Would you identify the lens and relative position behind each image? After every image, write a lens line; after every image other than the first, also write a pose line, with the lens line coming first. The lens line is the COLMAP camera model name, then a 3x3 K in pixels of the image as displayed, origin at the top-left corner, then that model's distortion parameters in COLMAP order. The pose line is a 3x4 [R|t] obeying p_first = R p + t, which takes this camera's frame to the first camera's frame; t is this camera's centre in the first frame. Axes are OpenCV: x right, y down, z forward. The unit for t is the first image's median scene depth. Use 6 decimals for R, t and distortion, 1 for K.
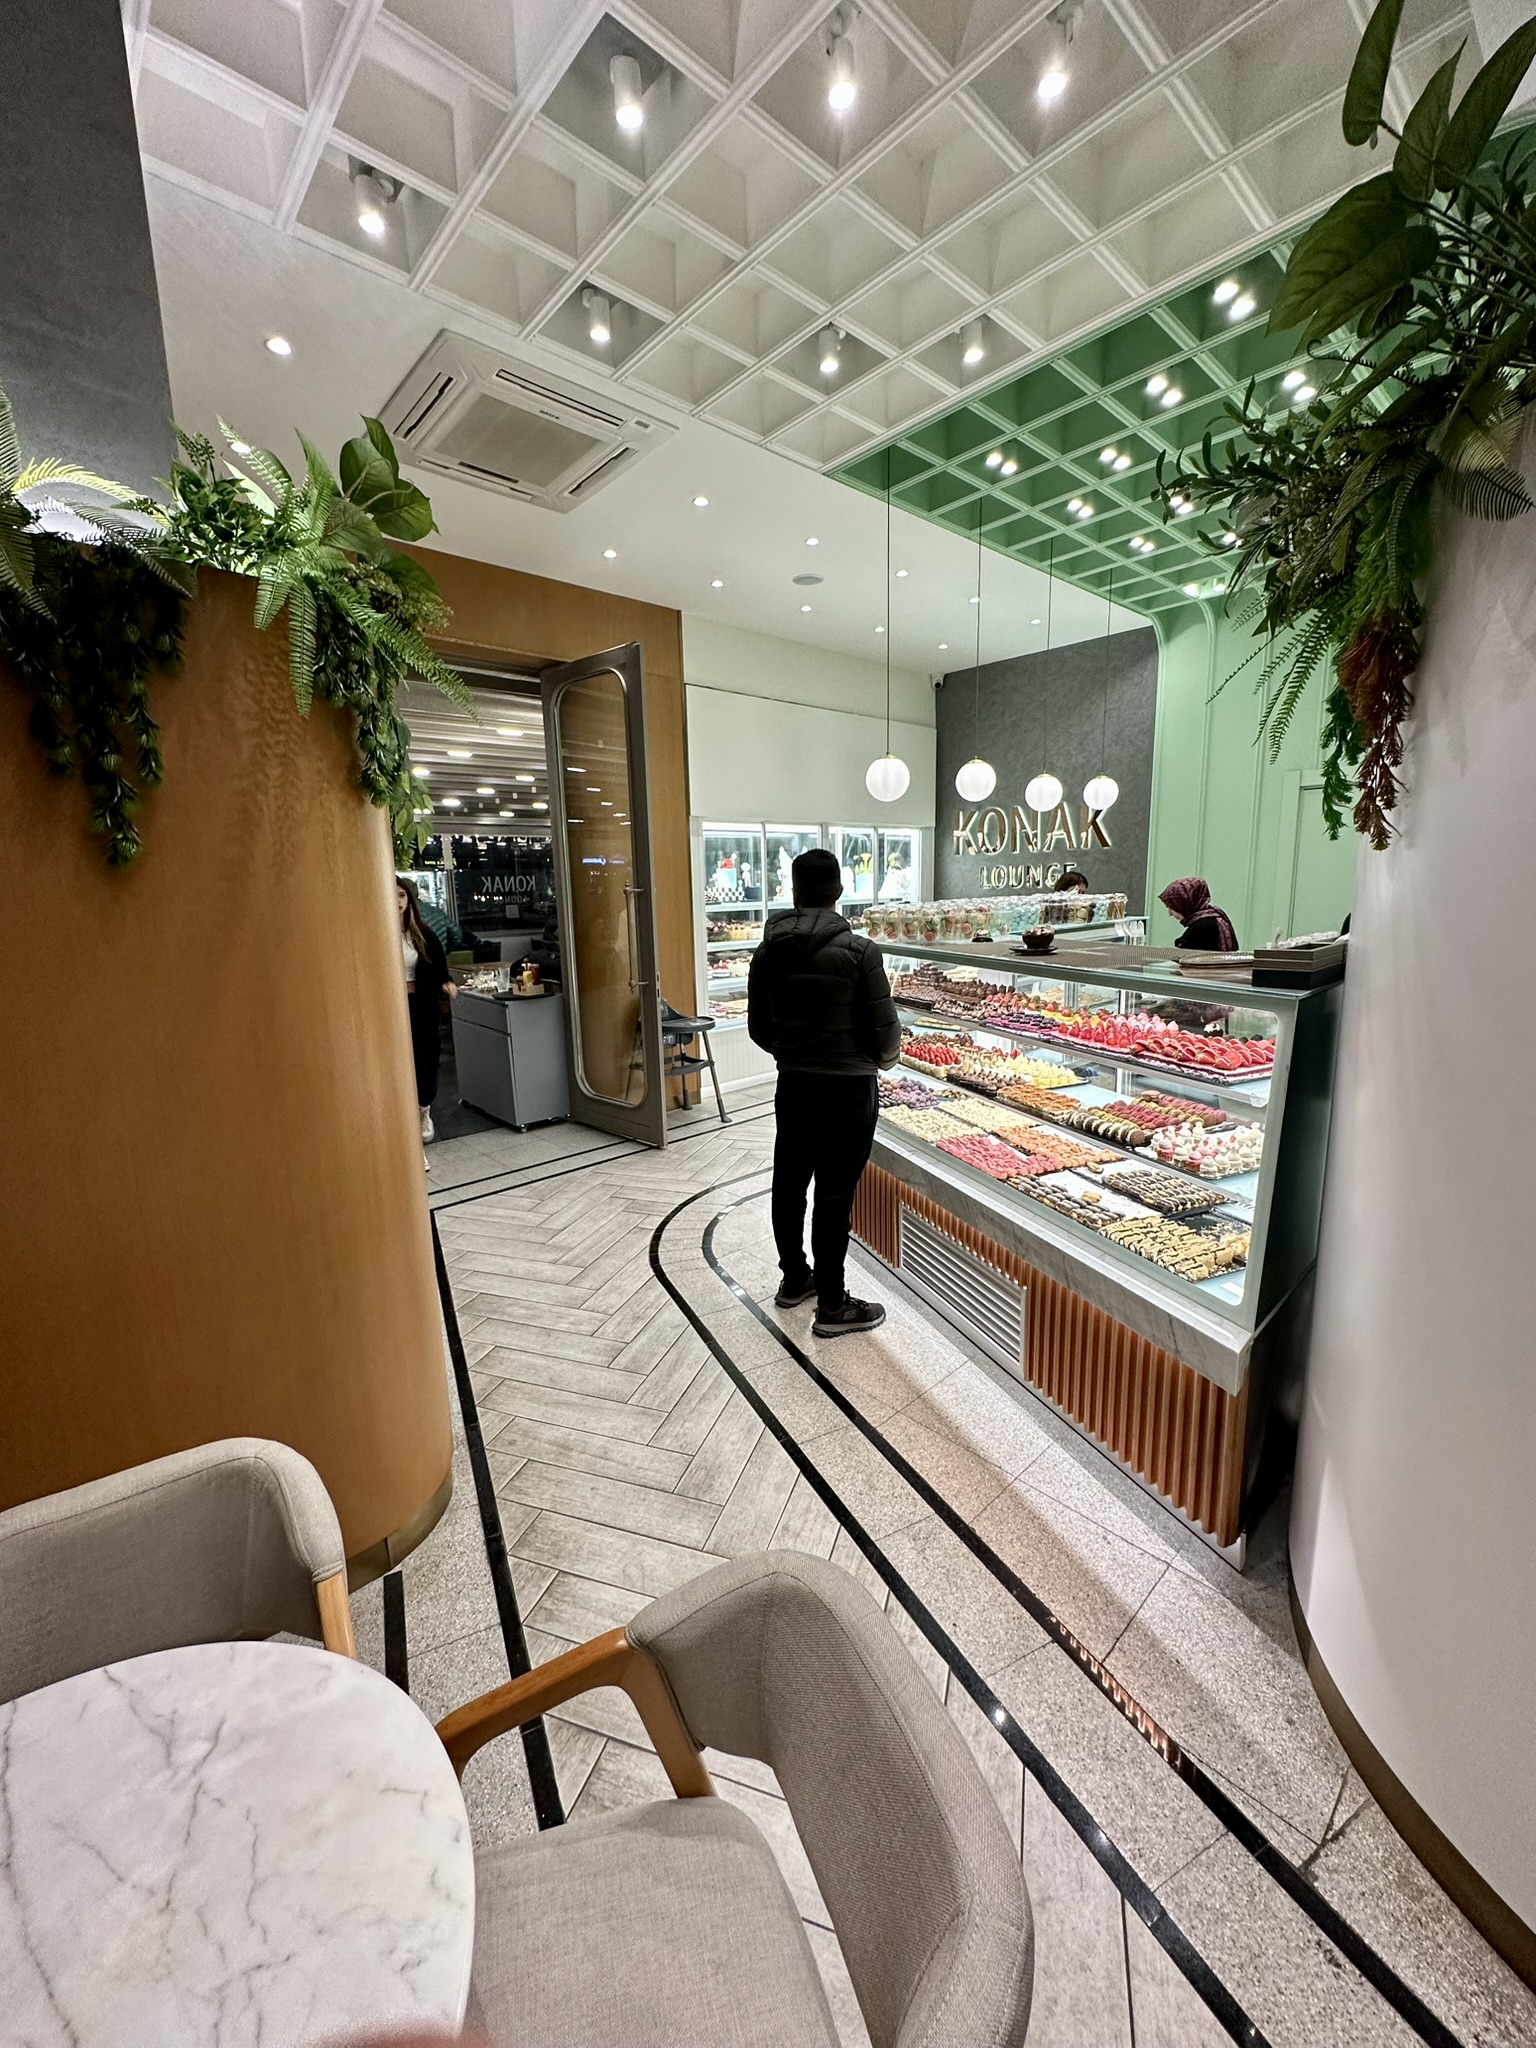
lens RADIAL K [[817.6, 0, 771.4], [0, 817.6, 1029.5], [0, 0, 1]] dist [-0.001964, 0.000307]
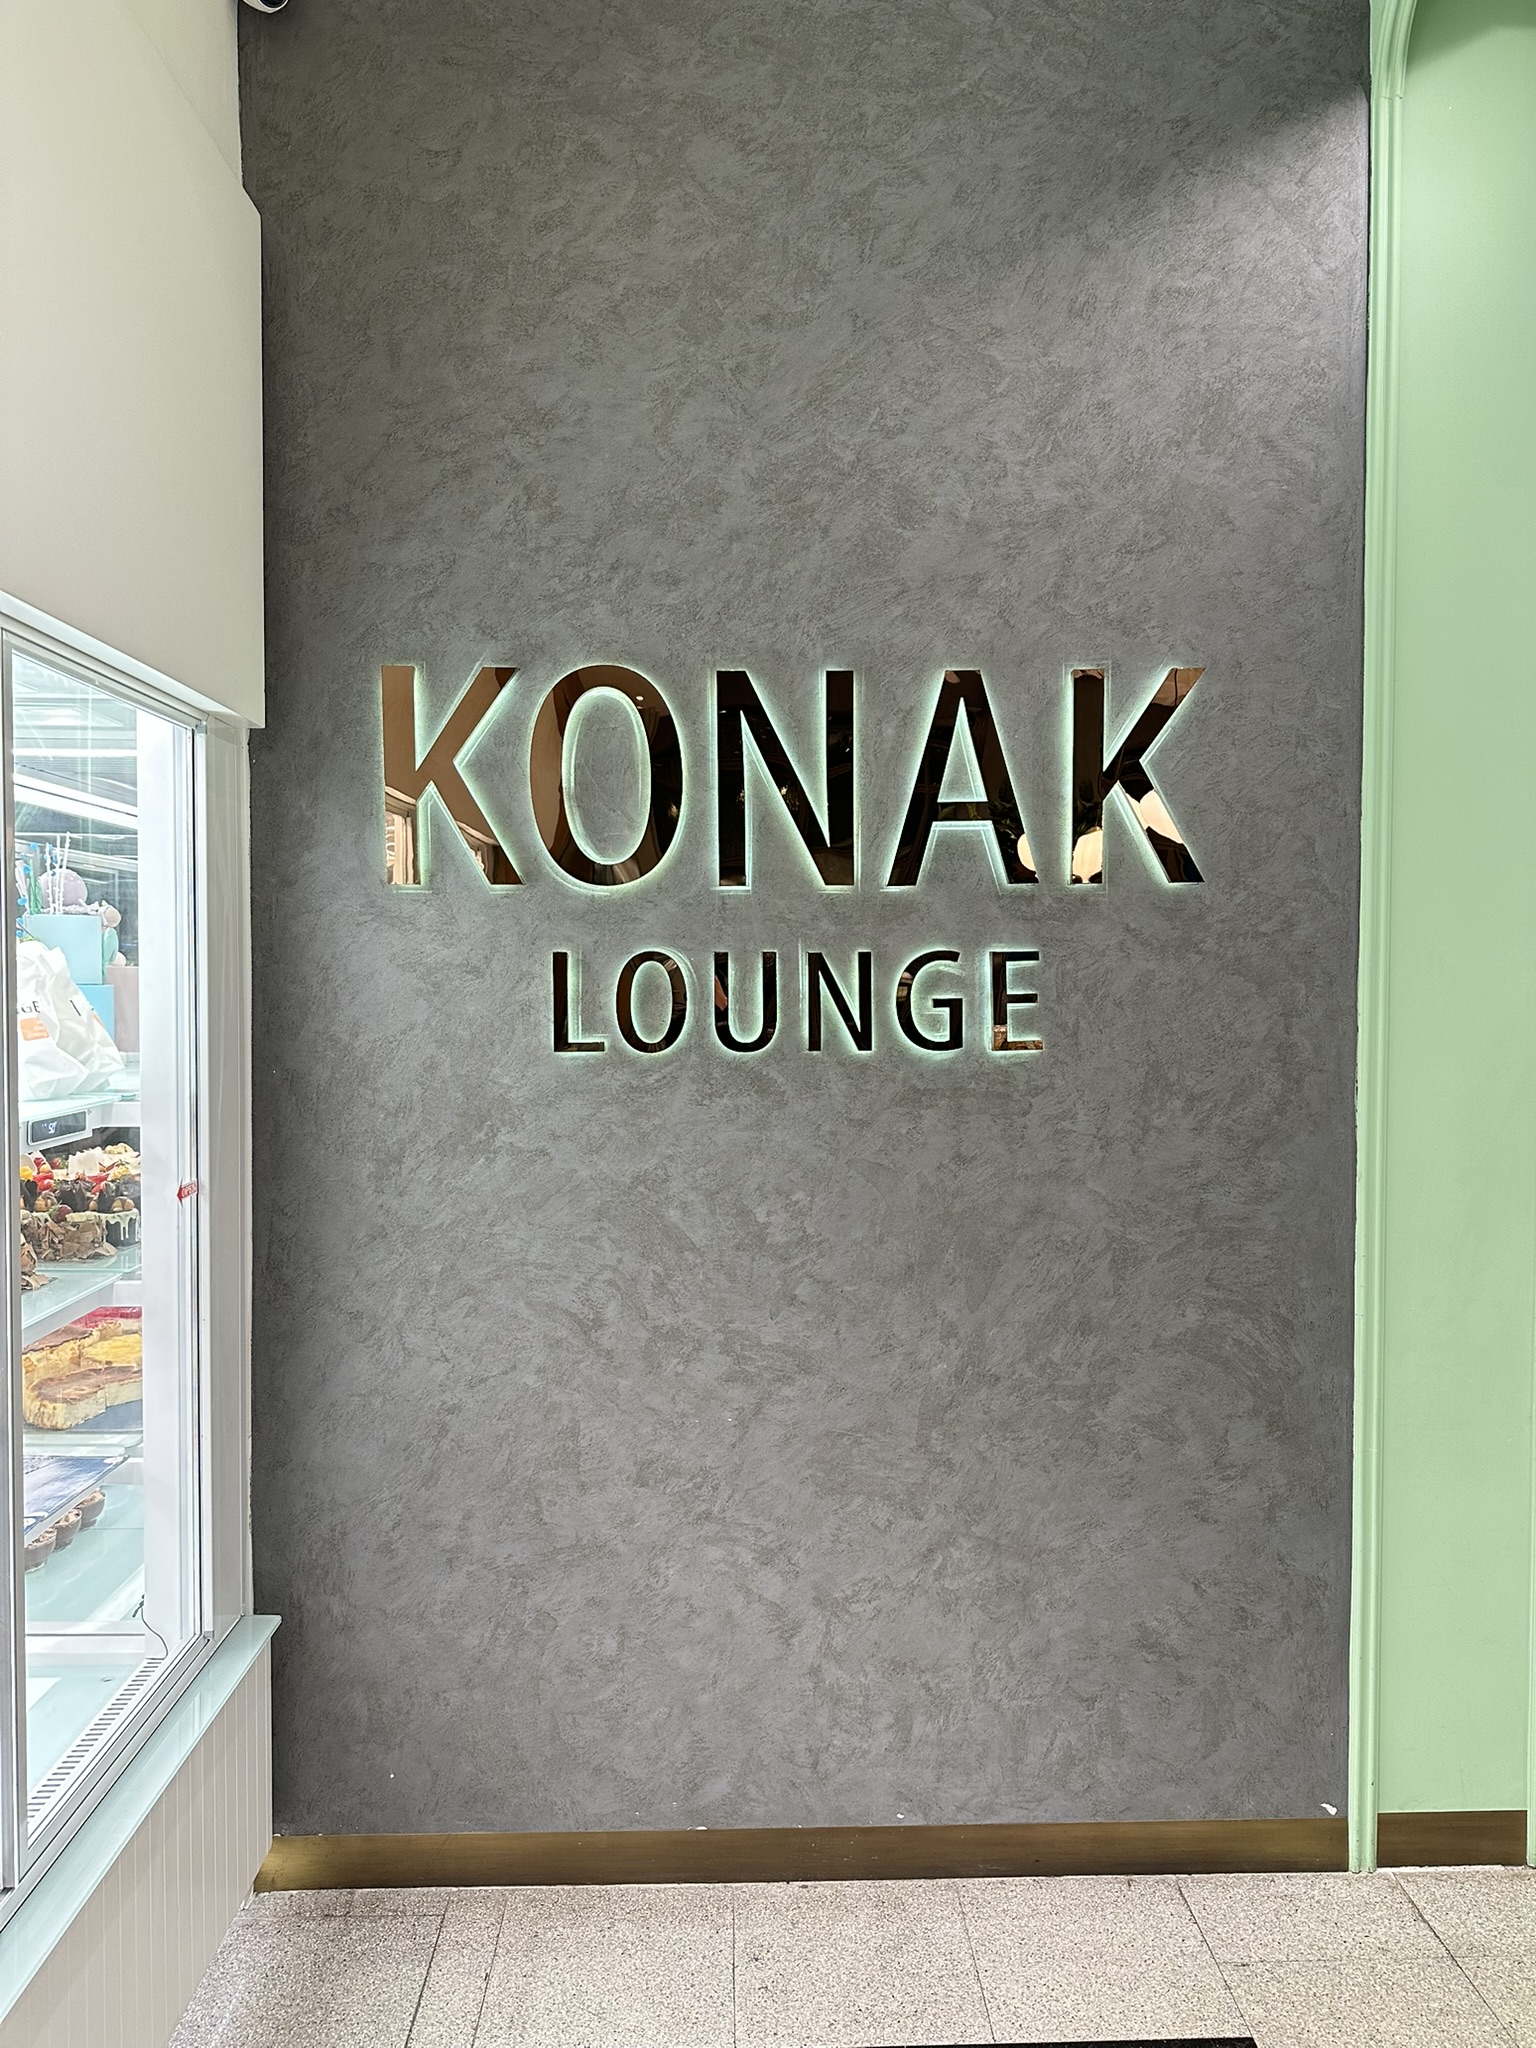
lens RADIAL K [[1440.5, 0, 790.1], [0, 1440.5, 1022.7], [0, 0, 1]] dist [0.058527, -0.064638]
pose [[0.655986, -0.000971, 0.754772, 0.052530], [0.119676, 0.987482, -0.102742, -0.241797], [-0.745224, 0.157726, 0.647891, 1.275797]]
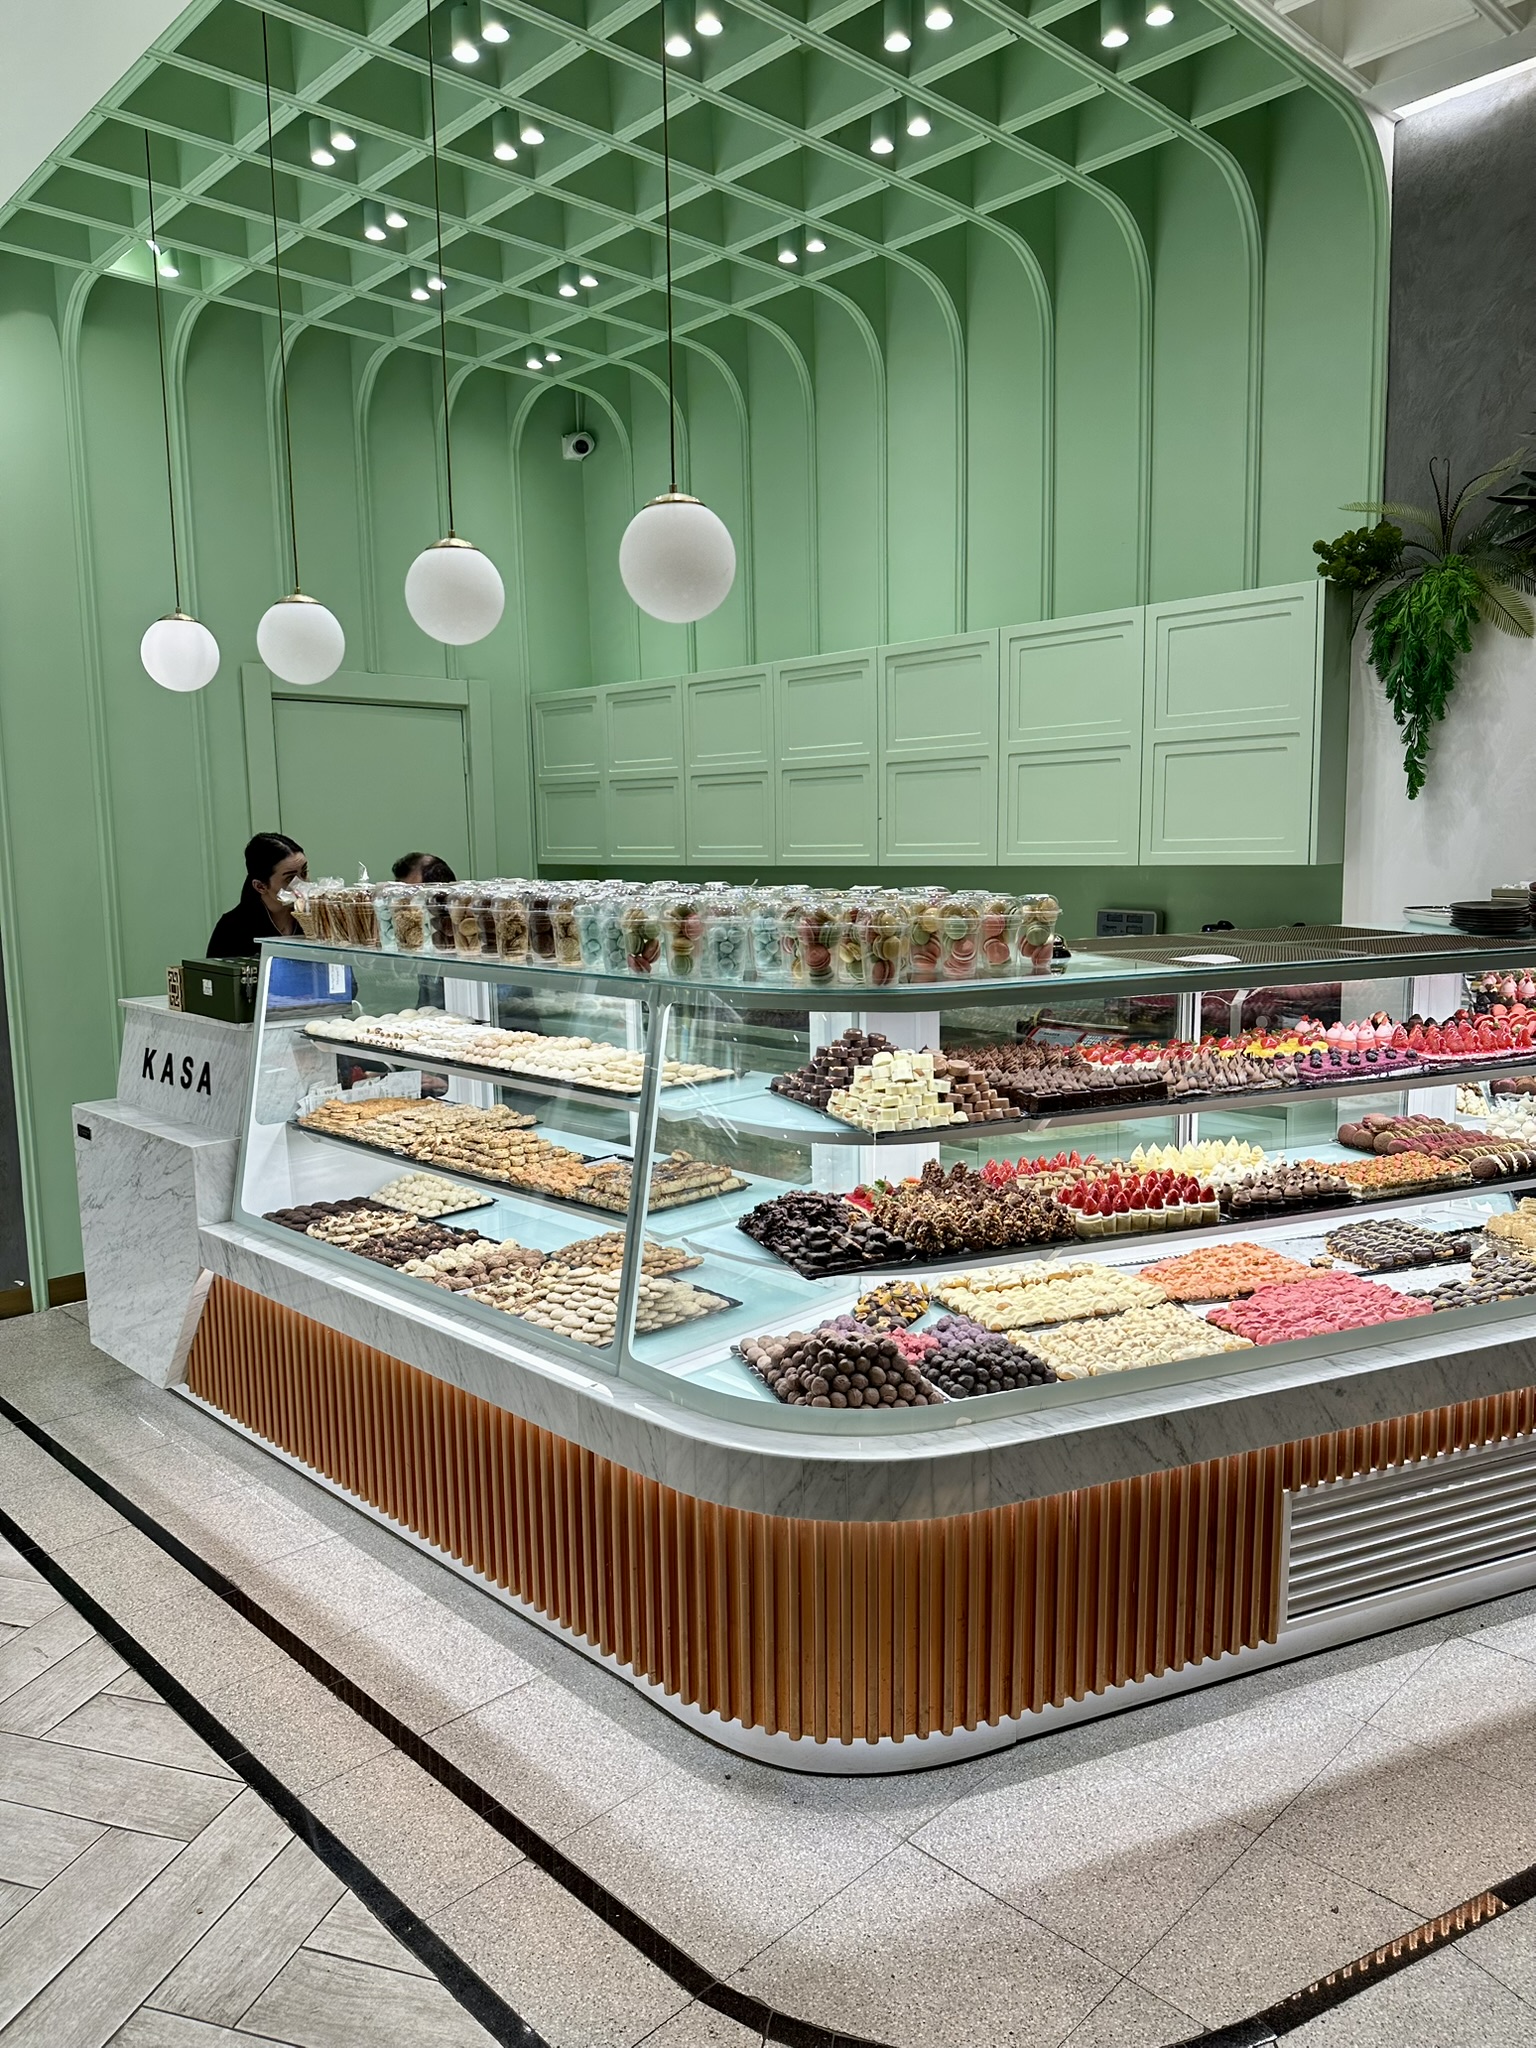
lens RADIAL K [[1440.5, 0, 776.4], [0, 1440.5, 1012.7], [0, 0, 1]] dist [0.058527, -0.064638]
pose [[-0.028946, -0.100260, 0.994540, -0.486182], [0.195604, 0.975153, 0.103998, -0.155778], [-0.980256, 0.197547, -0.008616, 0.927774]]
